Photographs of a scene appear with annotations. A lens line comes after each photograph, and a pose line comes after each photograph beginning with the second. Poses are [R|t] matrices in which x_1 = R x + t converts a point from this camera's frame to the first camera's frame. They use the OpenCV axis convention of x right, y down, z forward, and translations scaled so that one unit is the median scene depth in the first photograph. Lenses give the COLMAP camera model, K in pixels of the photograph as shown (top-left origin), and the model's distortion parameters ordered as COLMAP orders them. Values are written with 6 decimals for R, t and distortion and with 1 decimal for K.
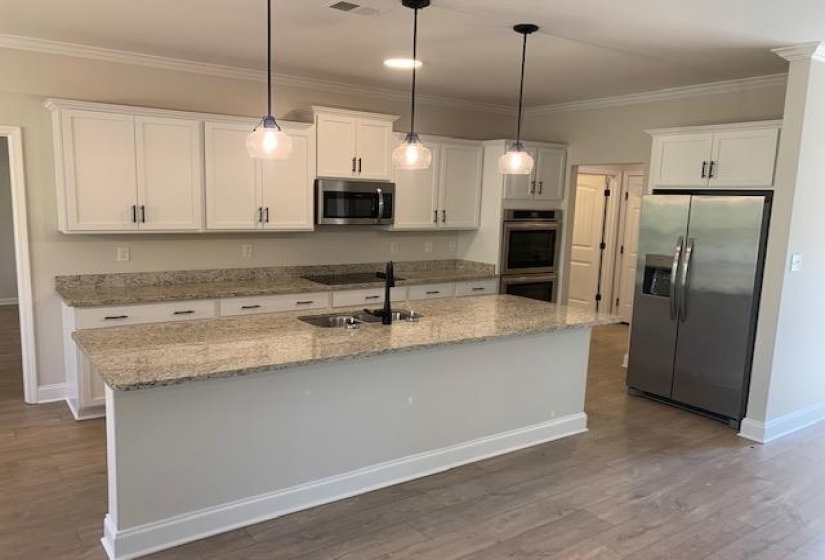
lens RADIAL K [[622.1, 0, 405.9], [0, 622.1, 286.1], [0, 0, 1]] dist [0.011936, 0.000662]
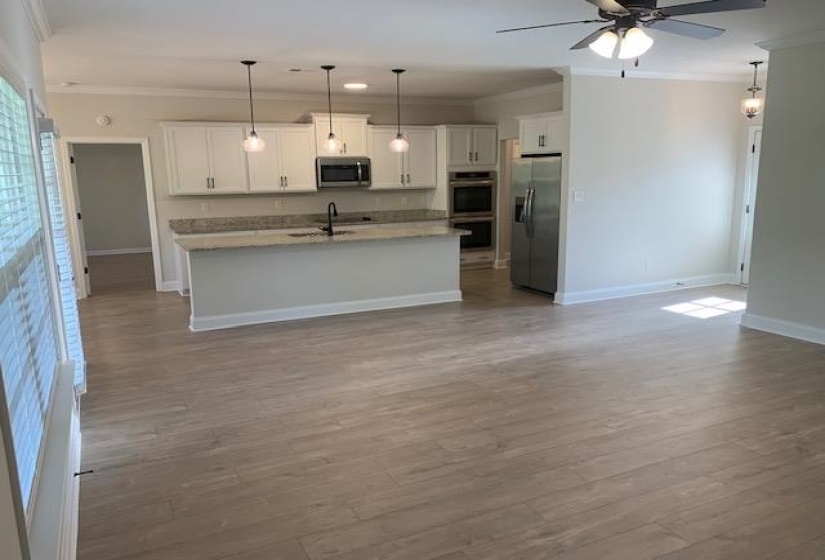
lens RADIAL K [[626.3, 0, 415.2], [0, 626.3, 298.3], [0, 0, 1]] dist [0.033312, -0.042847]
pose [[0.986794, -0.011549, -0.161567, 0.392450], [0.021196, 0.998085, 0.058111, 0.109211], [0.160586, -0.060768, 0.985149, -0.627653]]
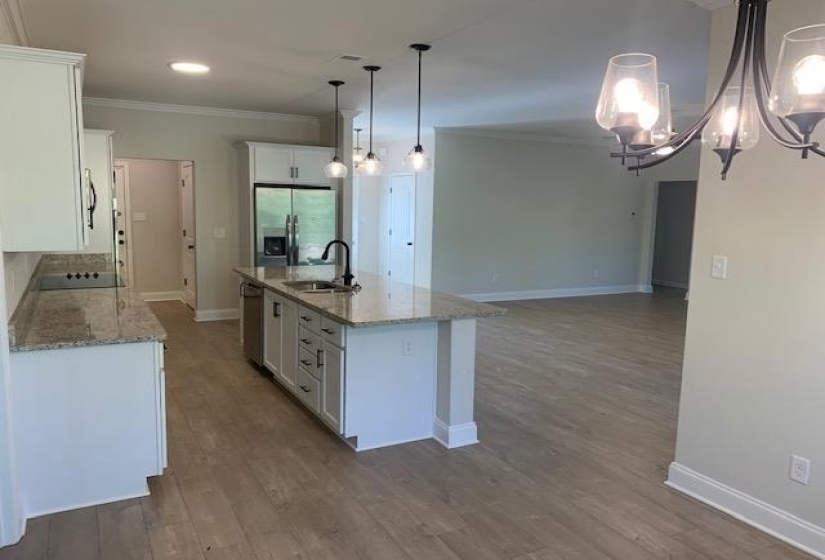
lens RADIAL K [[634.3, 0, 412.5], [0, 634.3, 280.0], [0, 0, 1]] dist [0.049584, -0.002164]
pose [[0.135416, -0.146536, 0.979893, -1.032942], [0.124195, 0.983712, 0.129944, -0.085029], [-0.982974, 0.104102, 0.151409, 0.459348]]
